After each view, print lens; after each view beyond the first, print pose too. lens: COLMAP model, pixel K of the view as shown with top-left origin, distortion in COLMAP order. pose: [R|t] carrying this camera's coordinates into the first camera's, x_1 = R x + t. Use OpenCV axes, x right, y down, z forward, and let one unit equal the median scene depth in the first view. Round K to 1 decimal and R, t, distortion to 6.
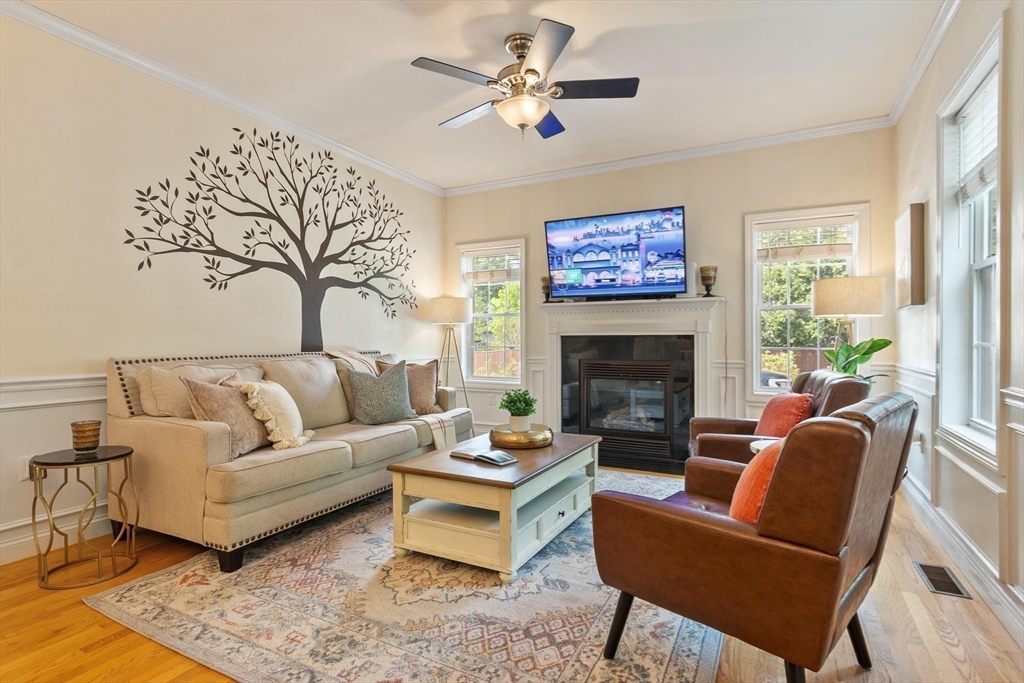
lens RADIAL K [[514.1, 0, 512.0], [0, 514.1, 341.5], [0, 0, 1]] dist [0.001621, 0.000107]
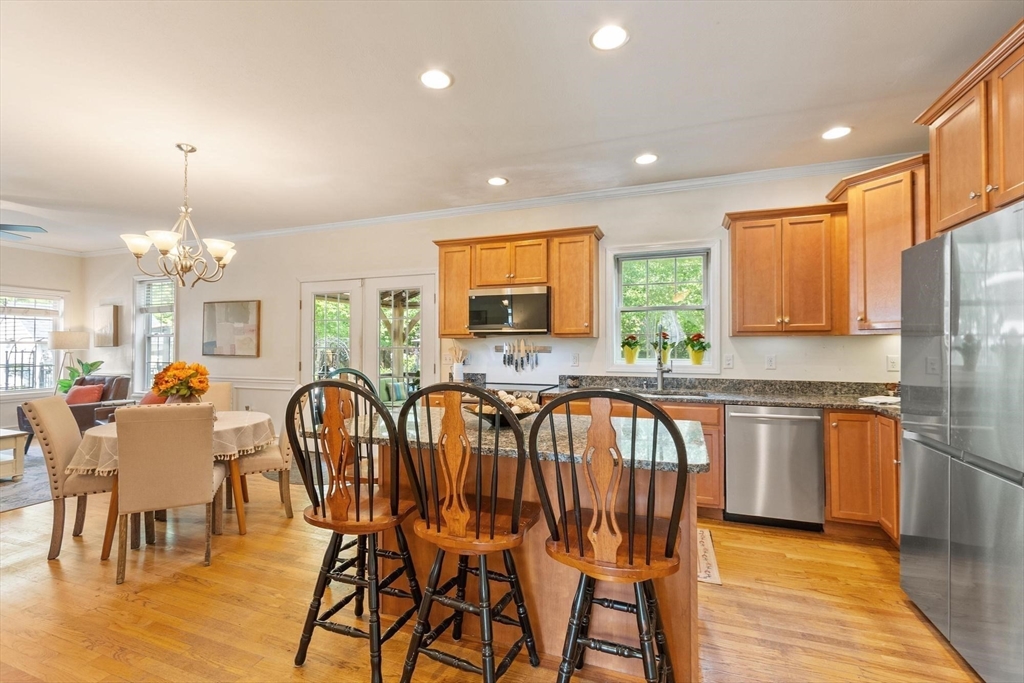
lens RADIAL K [[451.0, 0, 509.6], [0, 451.0, 336.9], [0, 0, 1]] dist [-0.000193, -0.000255]
pose [[-0.124316, 0.020818, 0.992024, -1.255111], [0.006907, 0.999774, -0.020115, -0.048303], [-0.992219, 0.004351, -0.124431, -0.474814]]
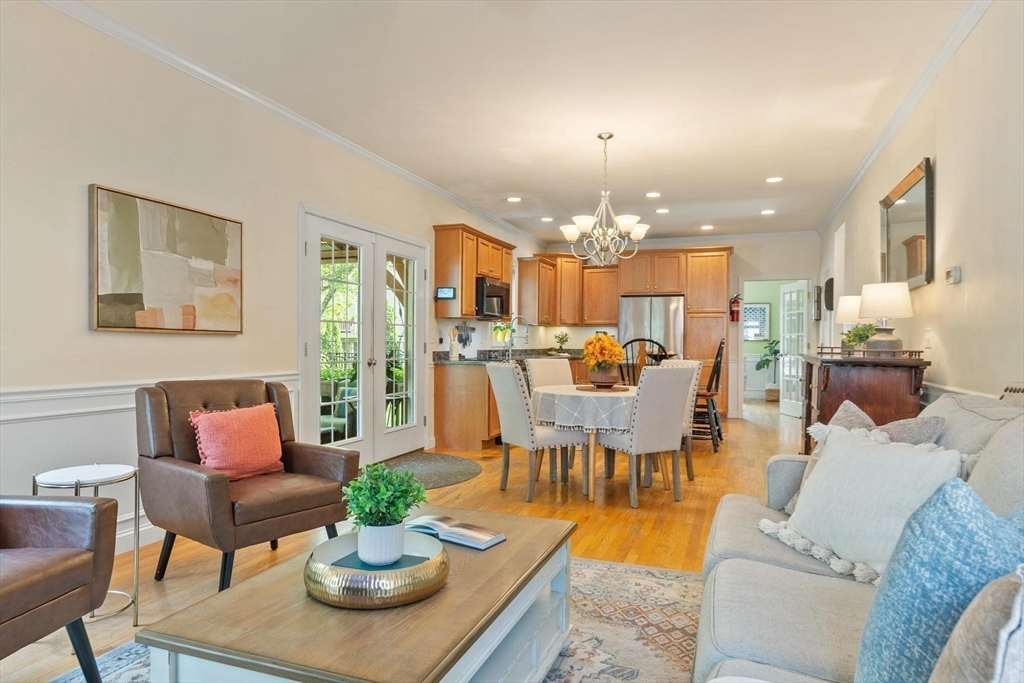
lens RADIAL K [[628.4, 0, 512.0], [0, 628.4, 341.5], [0, 0, 1]] dist [0.002621, 0.000459]
pose [[-0.991209, -0.005560, -0.132188, -0.017625], [-0.006327, 0.999966, 0.005381, -0.015160], [0.132153, 0.006170, -0.991210, 1.227030]]
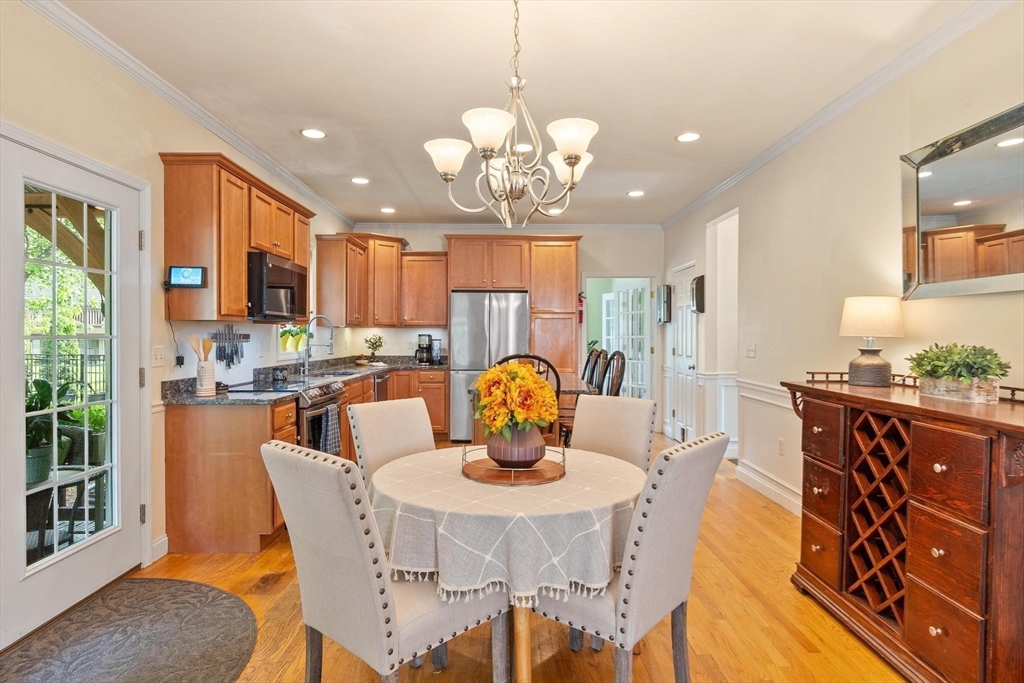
lens RADIAL K [[554.3, 0, 512.0], [0, 554.3, 341.5], [0, 0, 1]] dist [0.003627, 0.000697]
pose [[-0.878394, 0.004569, -0.477915, -0.093040], [-0.005126, 0.999807, 0.018980, -0.055287], [0.477910, 0.019122, -0.878201, 0.501162]]
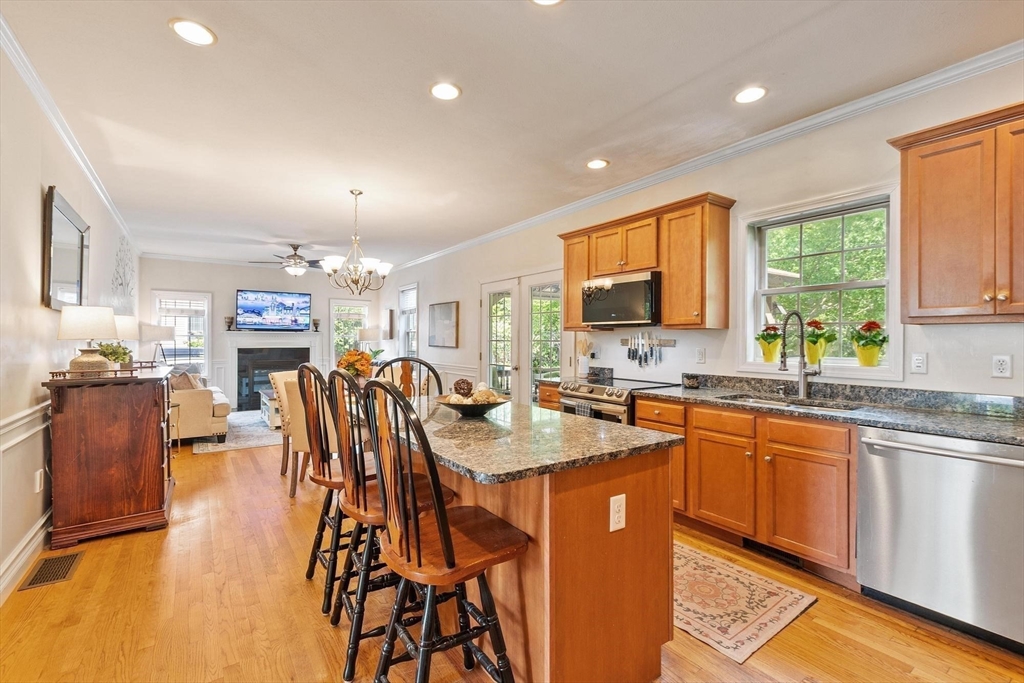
lens RADIAL K [[451.0, 0, 509.6], [0, 451.0, 336.9], [0, 0, 1]] dist [-0.000193, -0.000255]
pose [[0.460966, 0.007228, 0.887388, -1.183641], [0.002678, 0.999951, -0.009536, -0.044316], [-0.887414, 0.006772, 0.460924, -0.844582]]
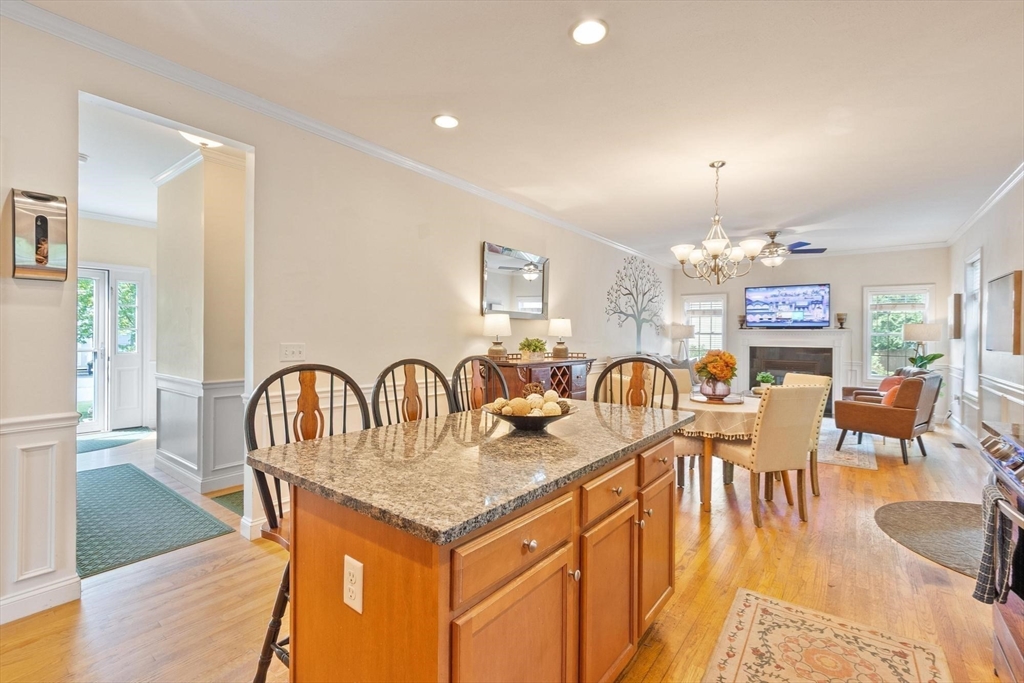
lens RADIAL K [[451.0, 0, 509.6], [0, 451.0, 336.9], [0, 0, 1]] dist [-0.000193, -0.000255]
pose [[0.985327, 0.009811, -0.170394, -0.633449], [-0.010187, 0.999947, -0.001331, -0.044990], [0.170372, 0.003047, 0.985375, -1.005895]]
